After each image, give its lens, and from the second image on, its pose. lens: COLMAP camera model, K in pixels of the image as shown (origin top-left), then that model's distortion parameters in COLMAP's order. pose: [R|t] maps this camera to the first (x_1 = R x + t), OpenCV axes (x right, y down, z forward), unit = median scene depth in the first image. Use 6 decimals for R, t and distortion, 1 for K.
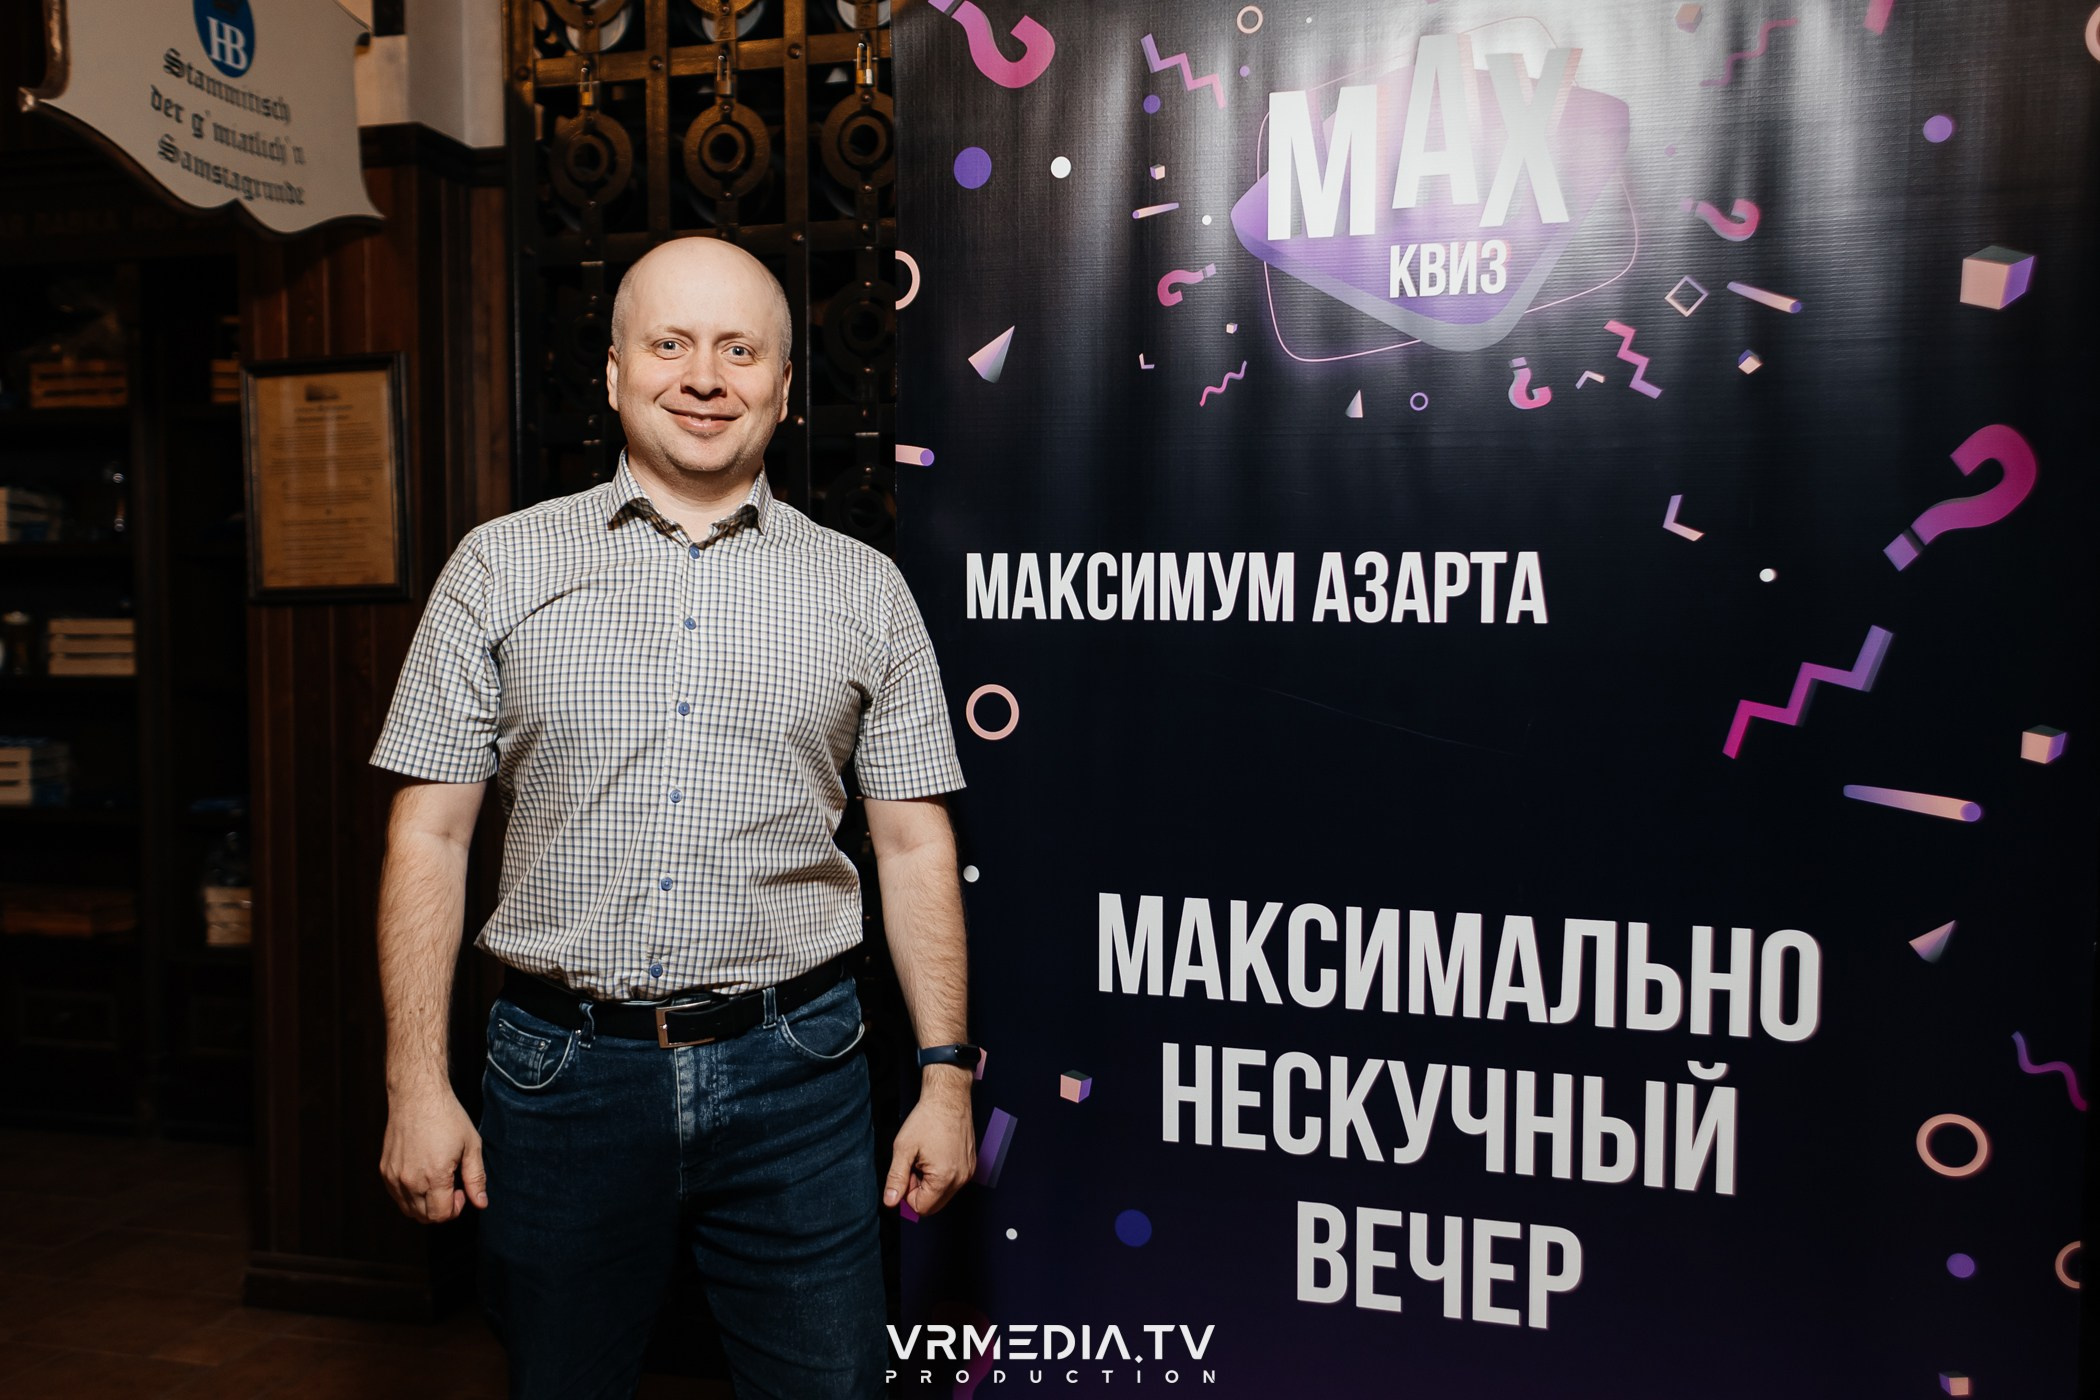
lens RADIAL K [[2085.5, 0, 1127.7], [0, 2085.5, 706.9], [0, 0, 1]] dist [0.026930, 0.017679]
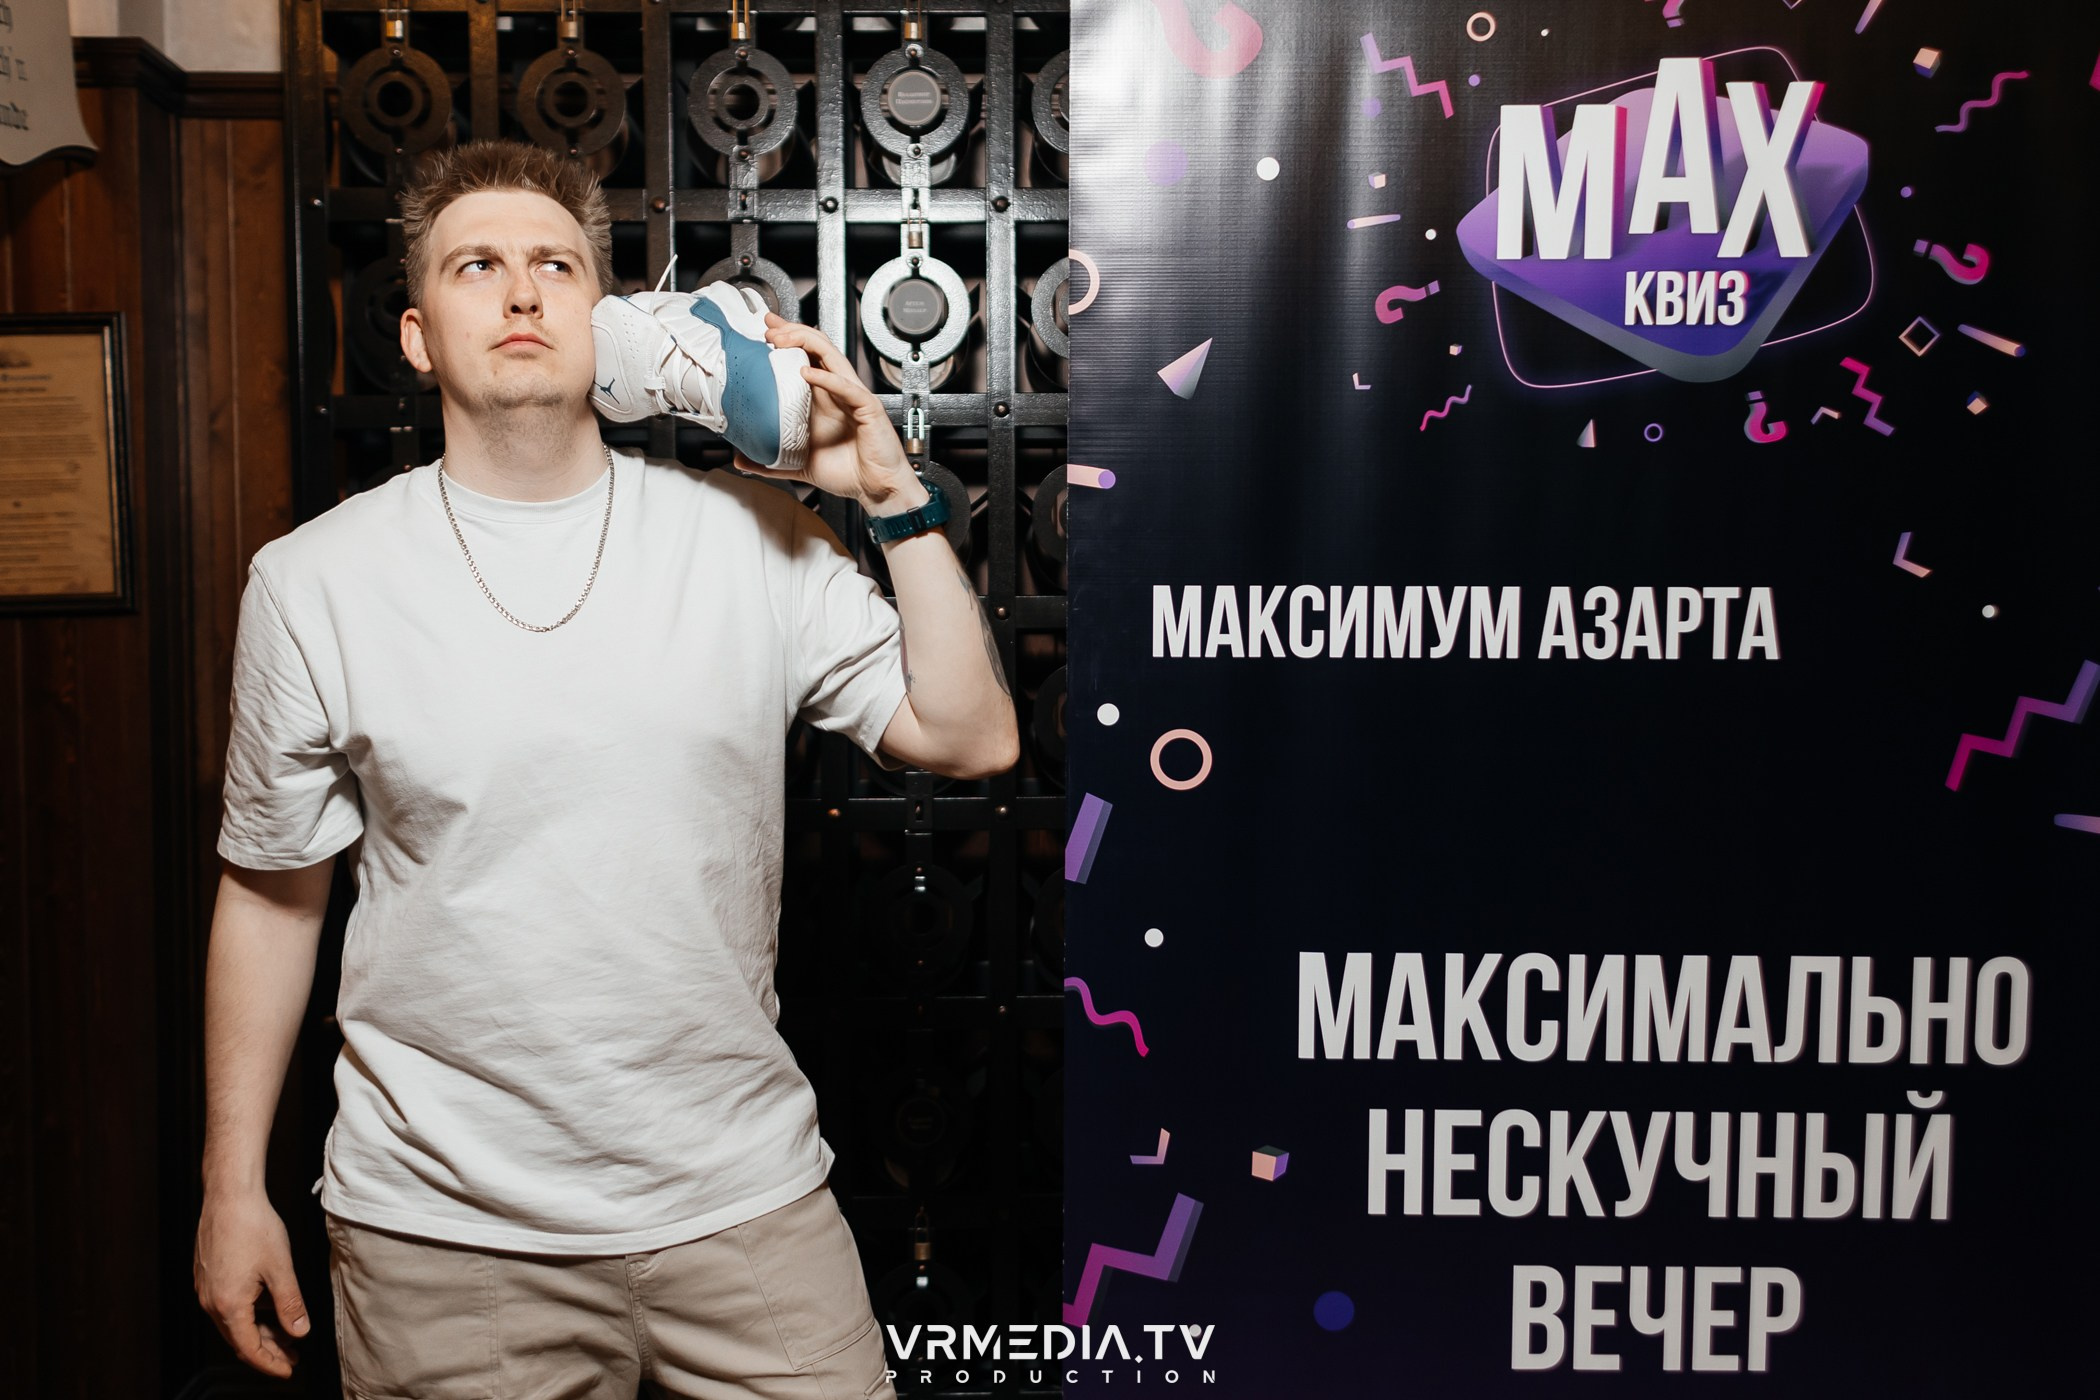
lens RADIAL K [[2085.5, 0, 1187.7], [0, 2085.5, 657.4], [0, 0, 1]] dist [0.026930, 0.017679]
pose [[0.950727, -0.014278, 0.309699, -0.360033], [0.016353, 0.999858, -0.004104, -0.040178], [-0.309597, 0.008966, 0.950826, 0.139828]]
